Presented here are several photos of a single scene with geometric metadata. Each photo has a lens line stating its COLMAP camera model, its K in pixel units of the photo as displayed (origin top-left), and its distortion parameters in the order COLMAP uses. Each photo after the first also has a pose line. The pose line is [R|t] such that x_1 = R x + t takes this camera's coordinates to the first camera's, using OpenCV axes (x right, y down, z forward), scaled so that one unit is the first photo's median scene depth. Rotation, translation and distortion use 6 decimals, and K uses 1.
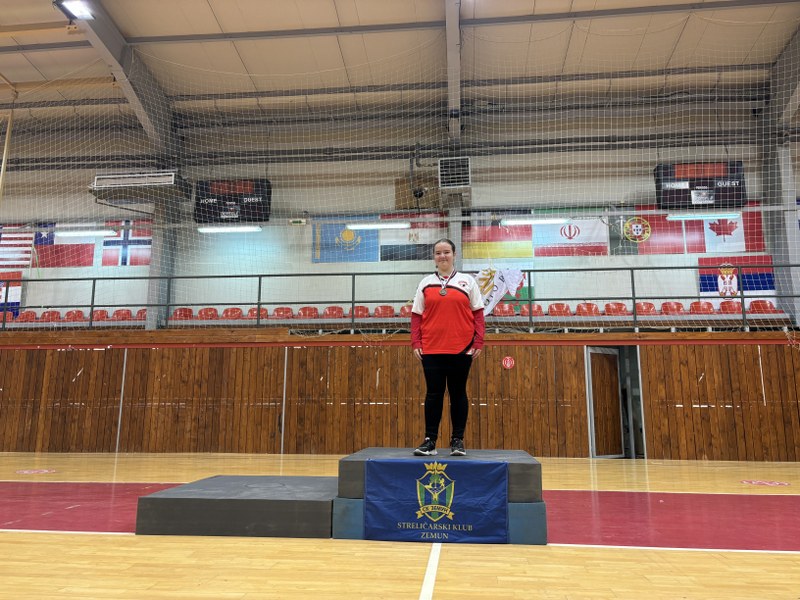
lens RADIAL K [[589.5, 0, 400.0], [0, 589.5, 300.0], [0, 0, 1]] dist [0.055269, -0.052456]
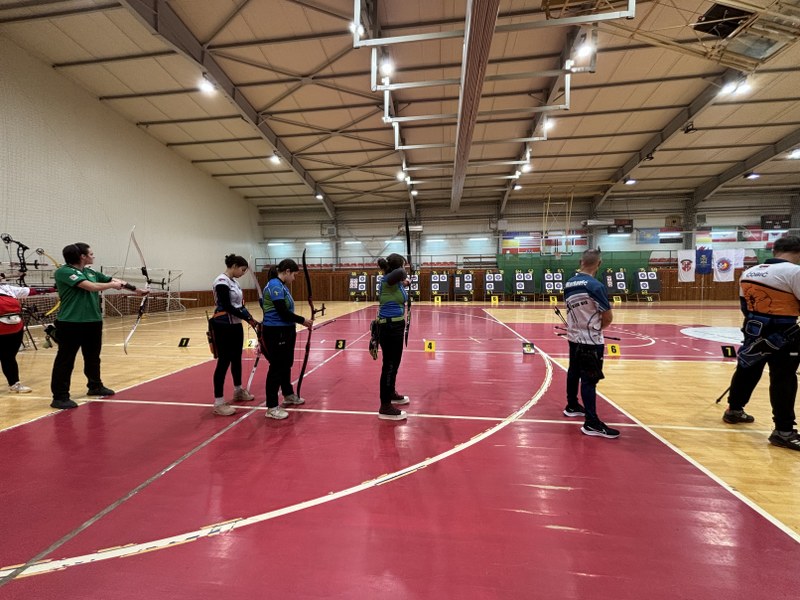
lens RADIAL K [[320.7, 0, 400.0], [0, 320.7, 300.0], [0, 0, 1]] dist [-0.024475, -0.000115]
pose [[0.999531, -0.017528, -0.025107, -1.919083], [0.021875, 0.982503, 0.184960, -0.155132], [0.021426, -0.185423, 0.982425, -1.037202]]
